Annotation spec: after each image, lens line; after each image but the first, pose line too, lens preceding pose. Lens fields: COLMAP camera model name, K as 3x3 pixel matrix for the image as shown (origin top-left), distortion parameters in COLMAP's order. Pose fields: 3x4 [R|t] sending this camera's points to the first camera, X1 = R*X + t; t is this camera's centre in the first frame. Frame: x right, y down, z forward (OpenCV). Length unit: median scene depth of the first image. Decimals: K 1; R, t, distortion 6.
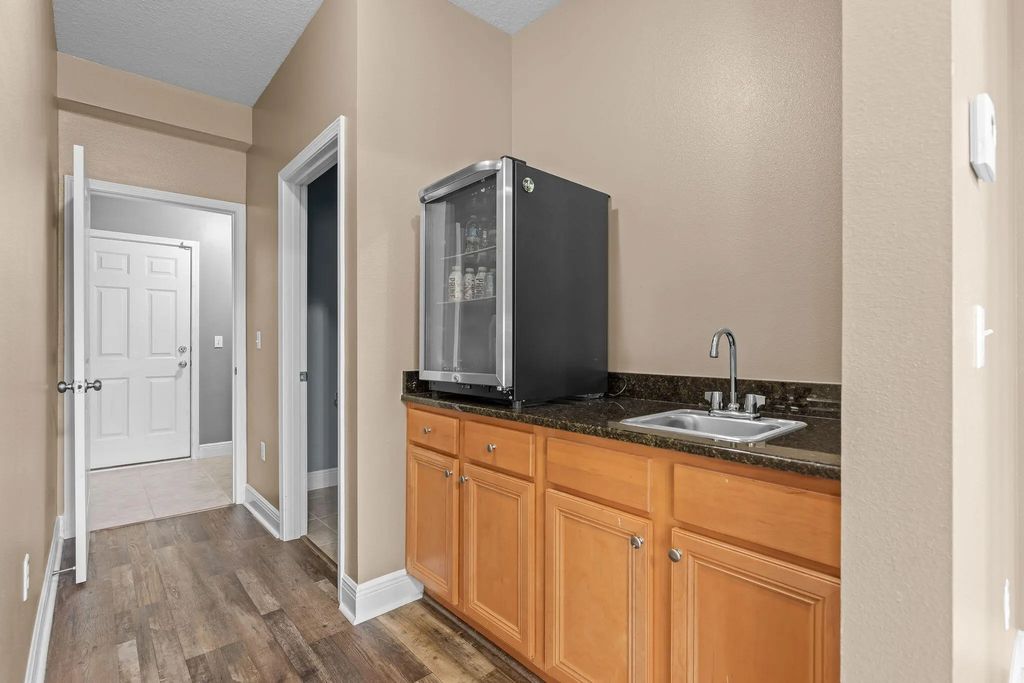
lens RADIAL K [[483.8, 0, 507.1], [0, 483.8, 339.4], [0, 0, 1]] dist [0.001406, -0.000592]
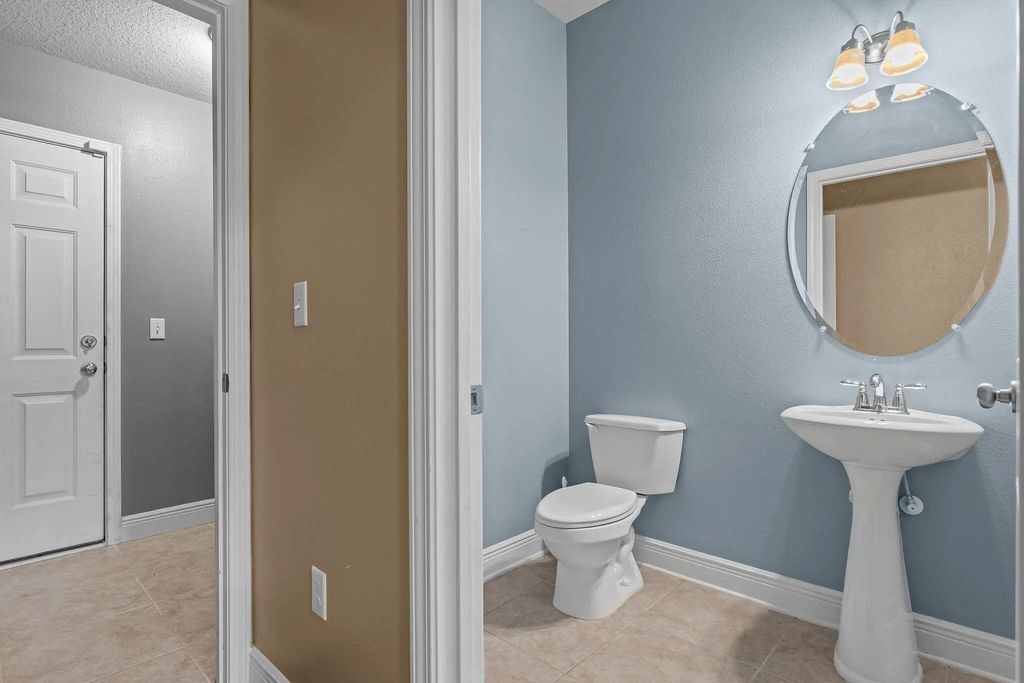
lens RADIAL K [[513.8, 0, 508.6], [0, 513.8, 338.4], [0, 0, 1]] dist [-0.001582, 0.001748]
pose [[0.995209, -0.004797, 0.097652, -0.263017], [0.005271, 0.999976, -0.004594, 0.021869], [-0.097627, 0.005087, 0.995210, 0.388352]]
